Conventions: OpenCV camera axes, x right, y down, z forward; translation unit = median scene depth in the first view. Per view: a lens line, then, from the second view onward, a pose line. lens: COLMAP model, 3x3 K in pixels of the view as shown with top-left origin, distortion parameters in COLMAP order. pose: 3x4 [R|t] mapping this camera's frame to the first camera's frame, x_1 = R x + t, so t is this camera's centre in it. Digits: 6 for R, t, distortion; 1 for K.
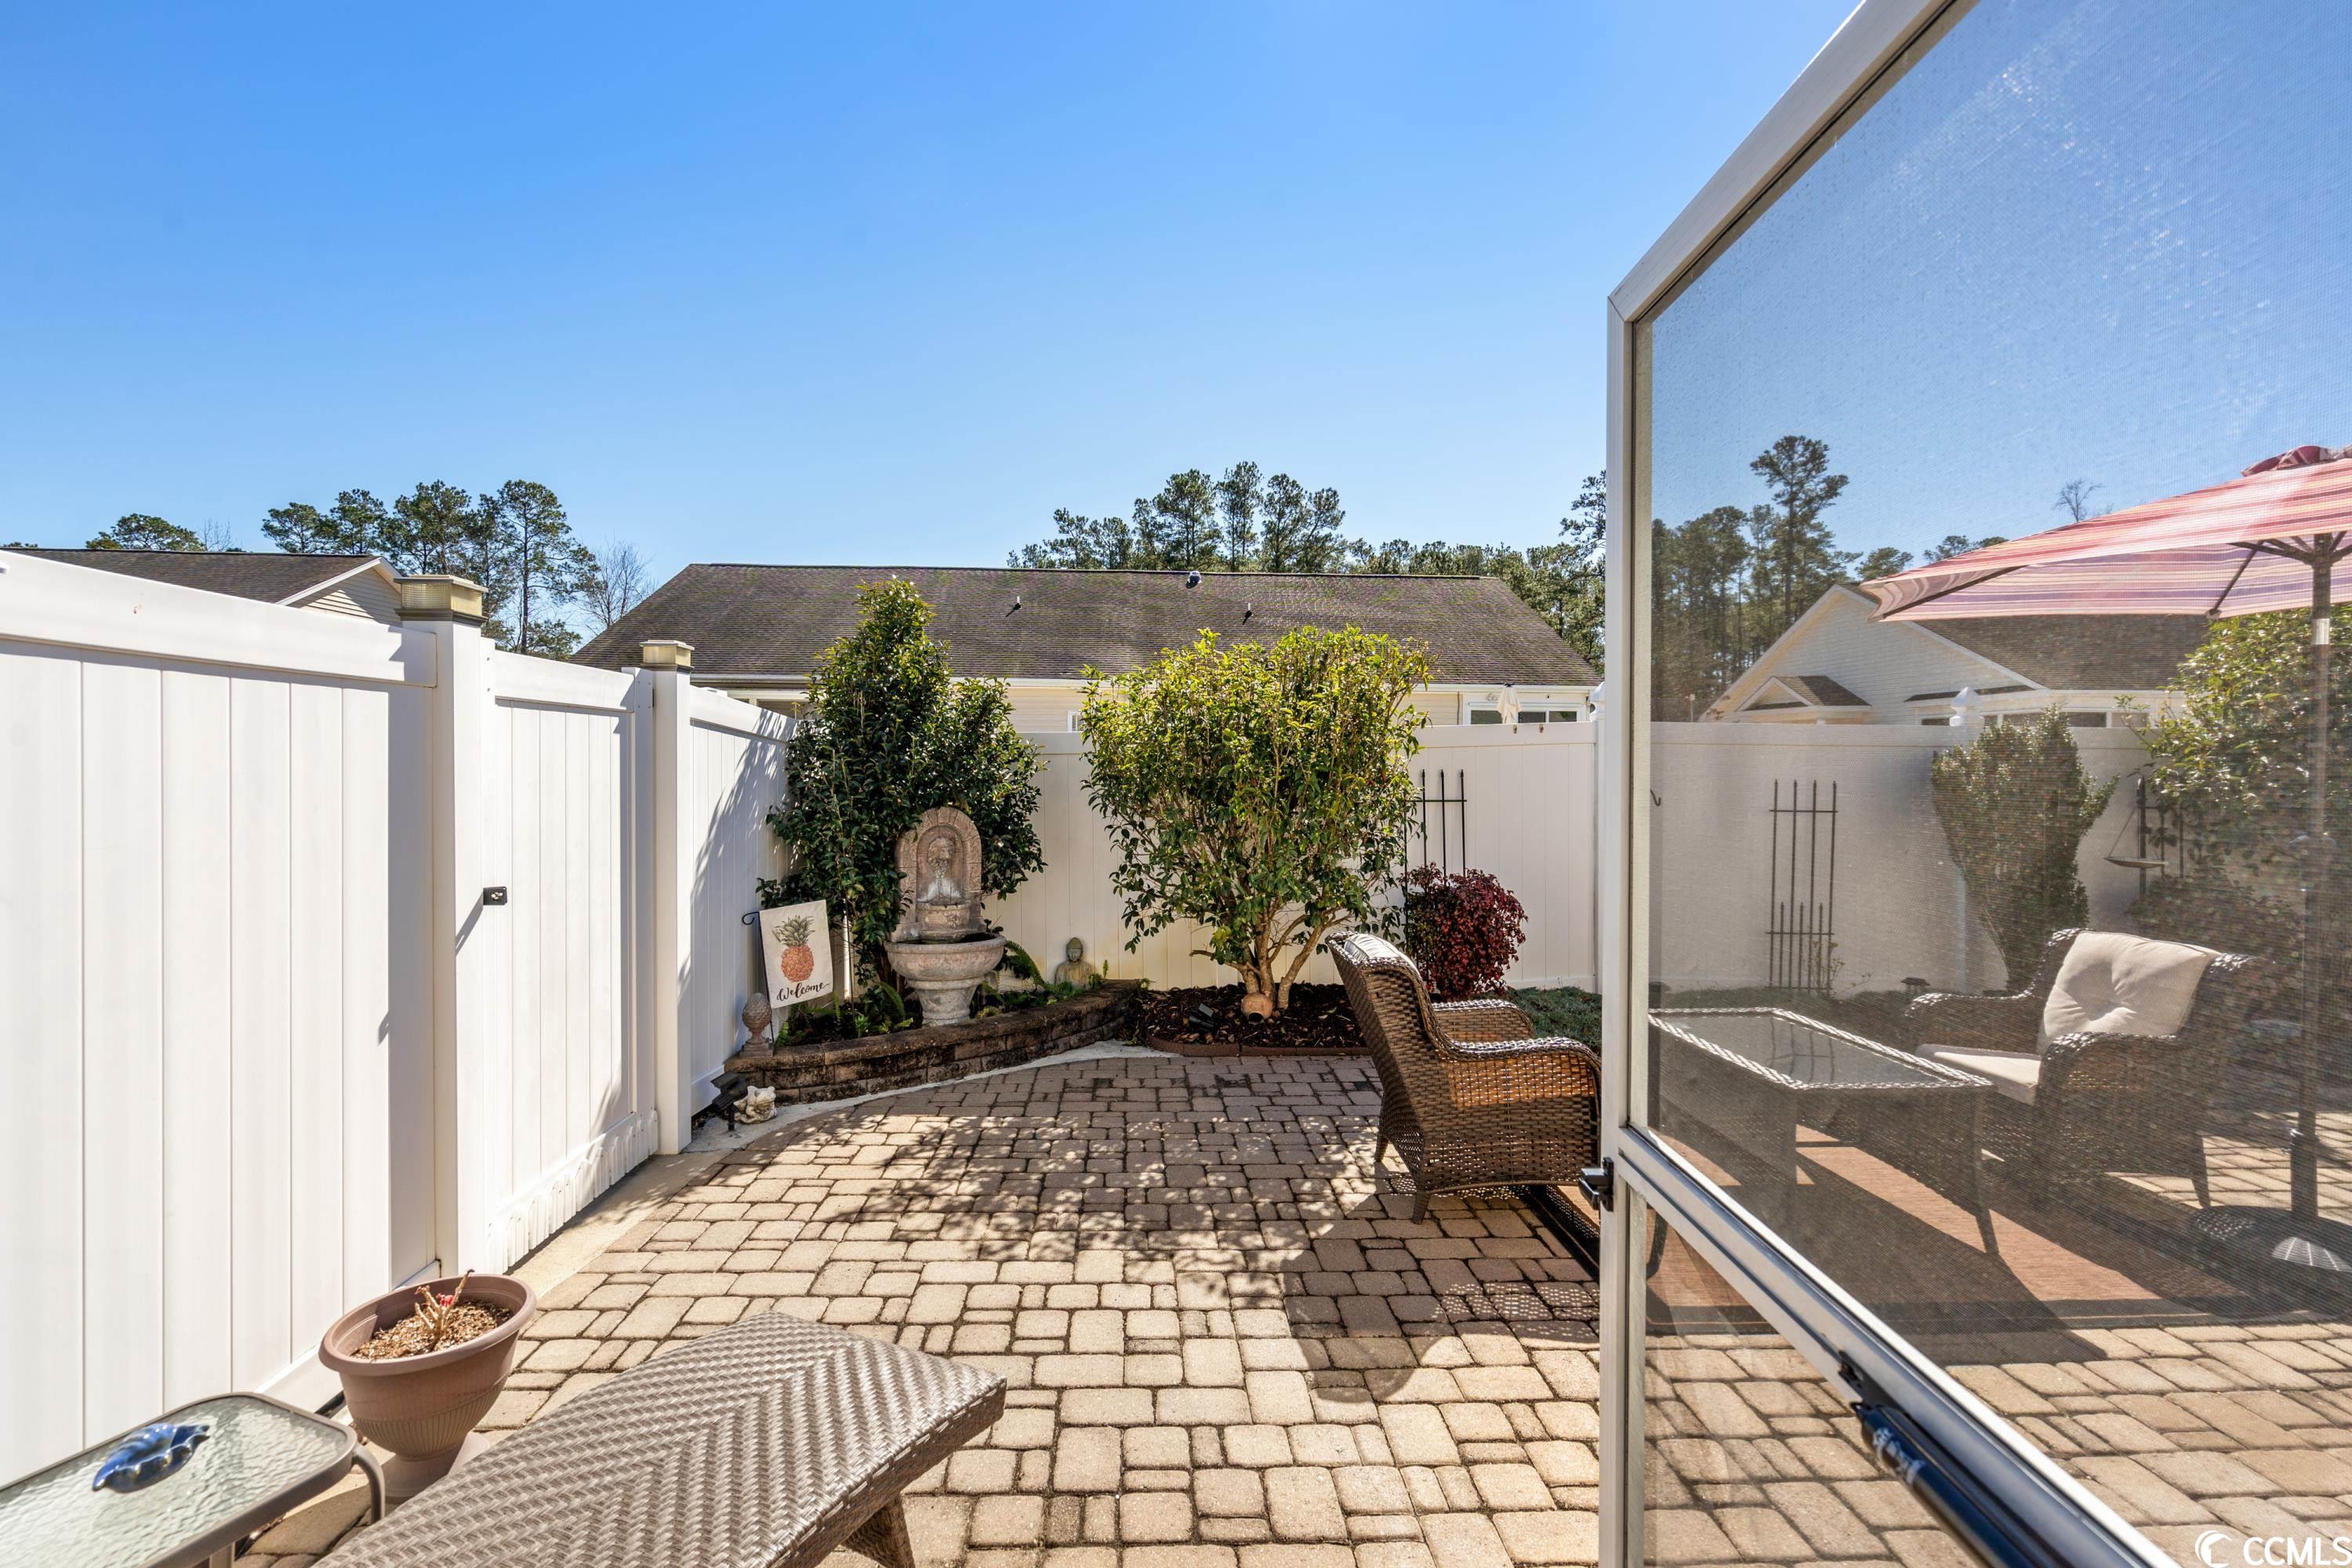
lens RADIAL K [[1066.9, 0, 1171.9], [0, 1066.9, 787.1], [0, 0, 1]] dist [-0.001836, 0.000603]
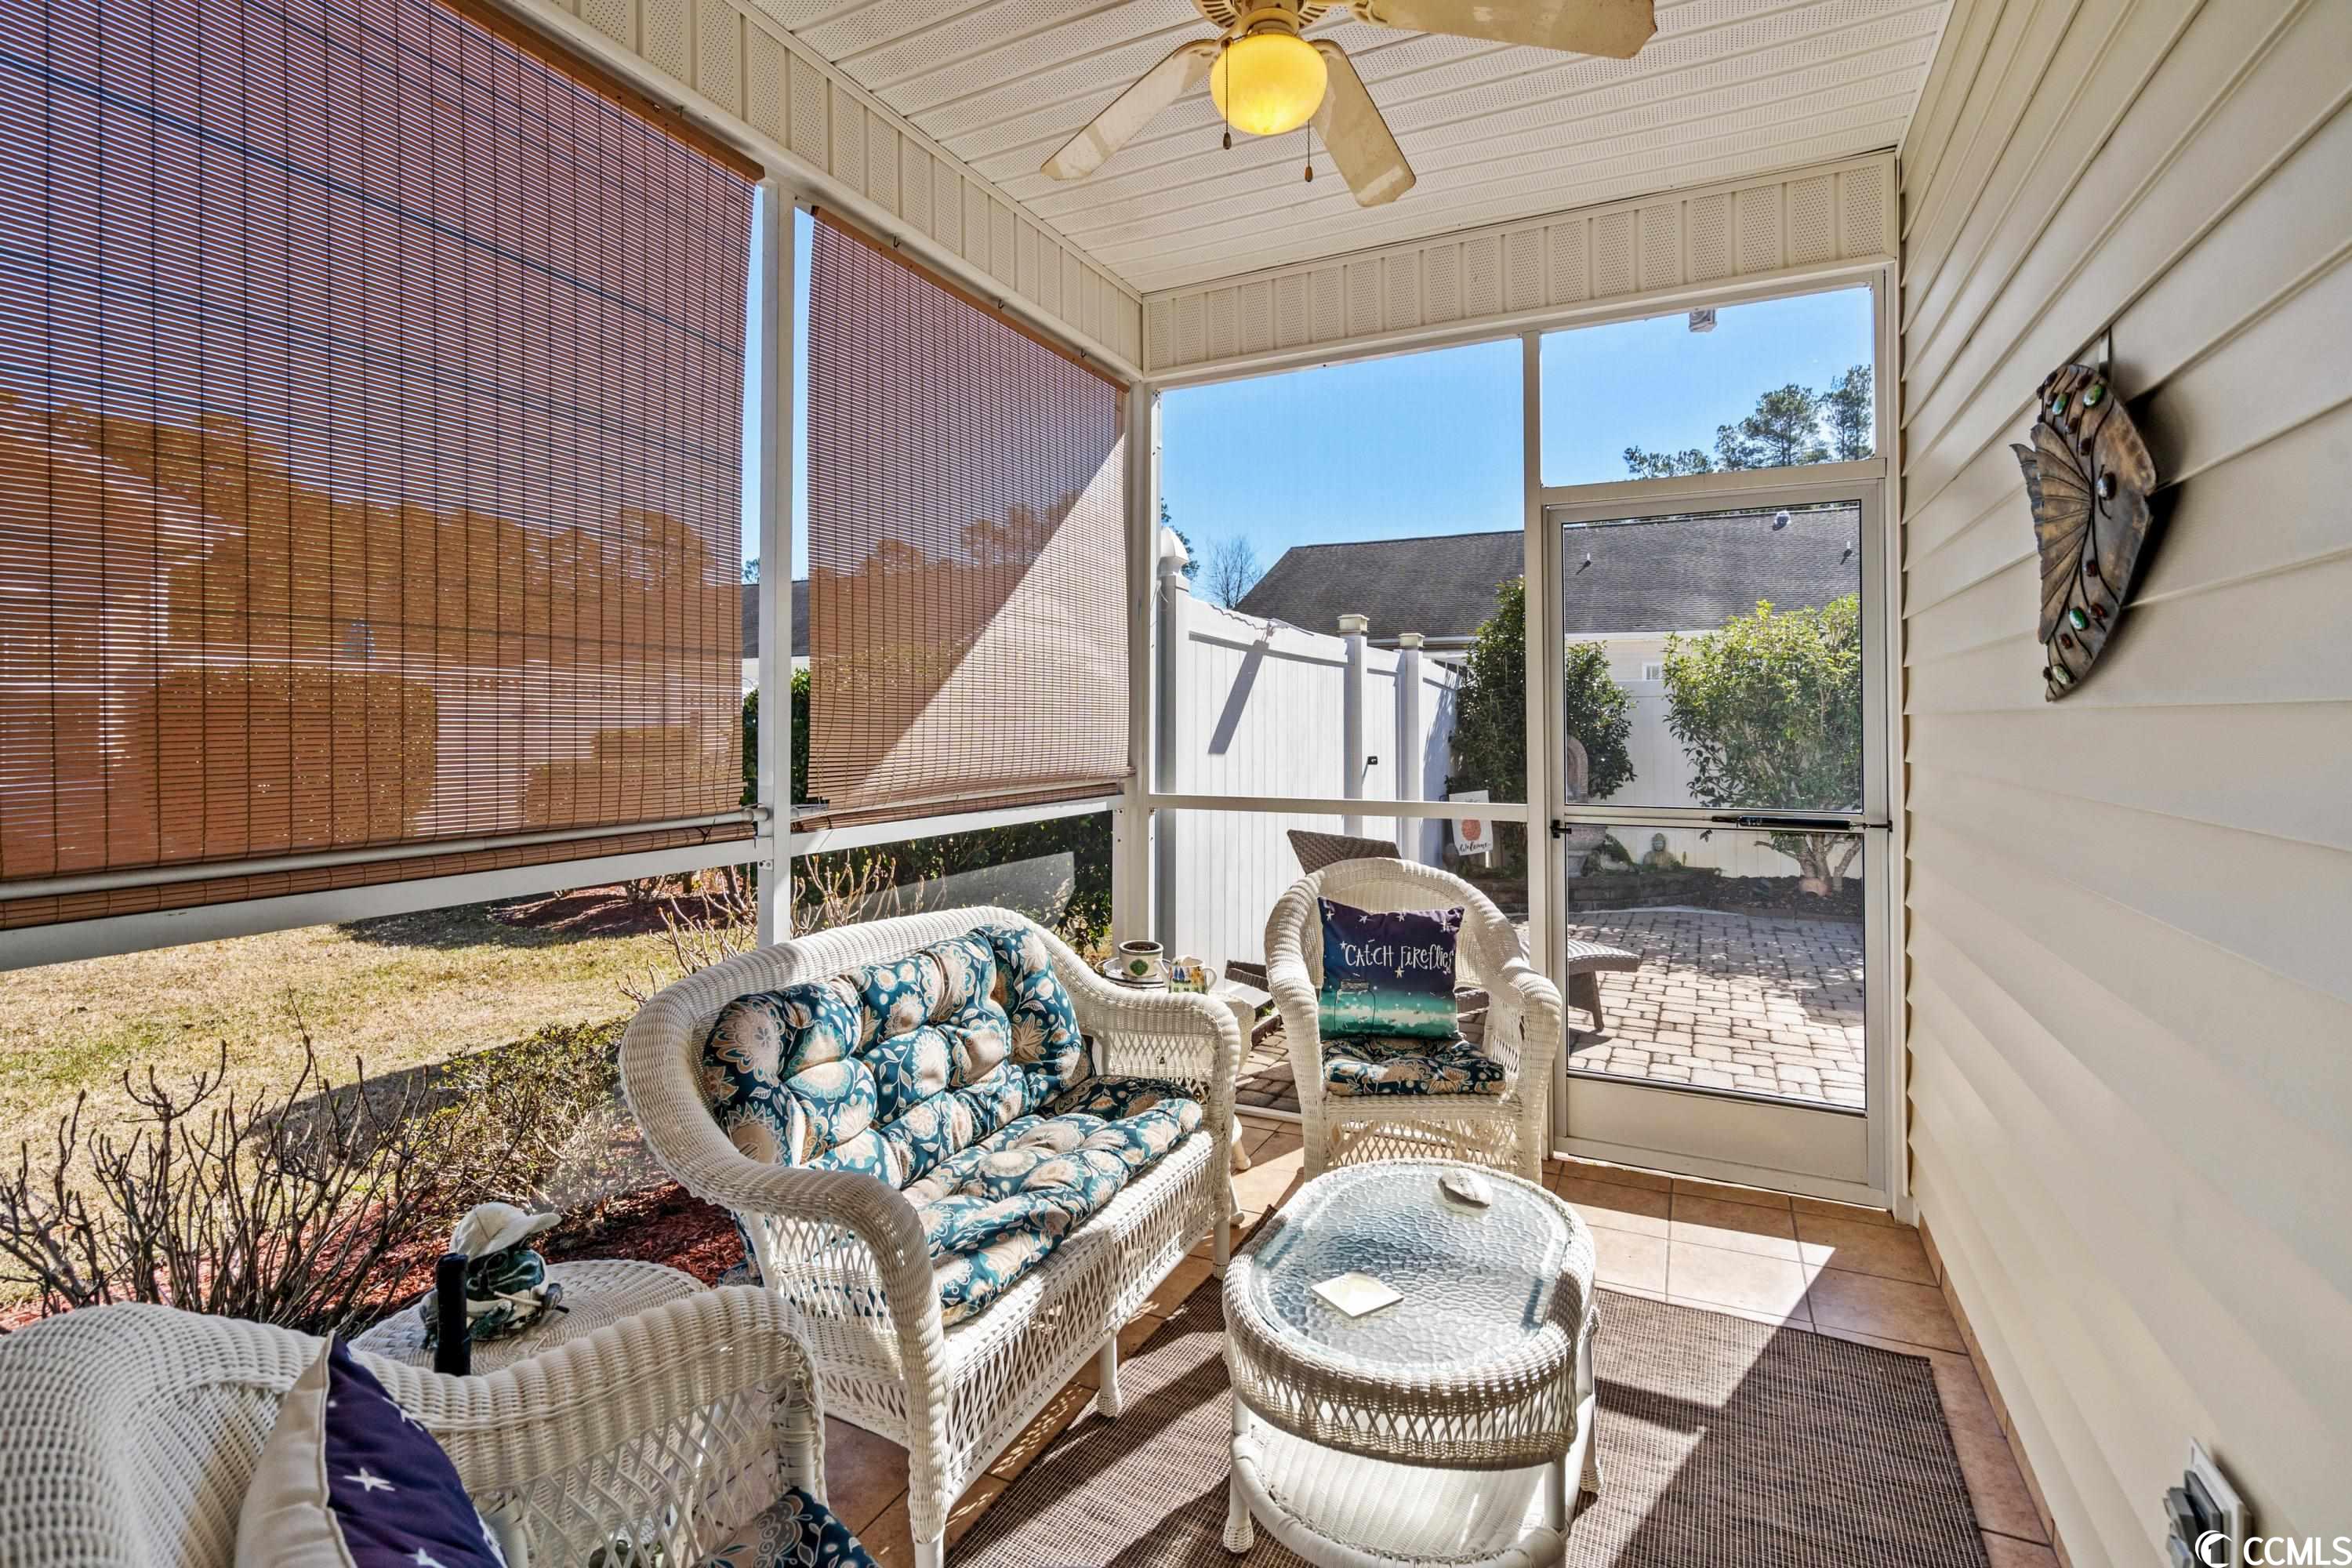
lens RADIAL K [[1113.7, 0, 1171.1], [0, 1113.7, 716.9], [0, 0, 1]] dist [-0.001439, -0.000137]
pose [[0.880117, -0.010619, -0.474638, 0.037429], [-0.002095, 0.999653, -0.026250, 0.035336], [0.474752, 0.024097, 0.879790, -0.560914]]
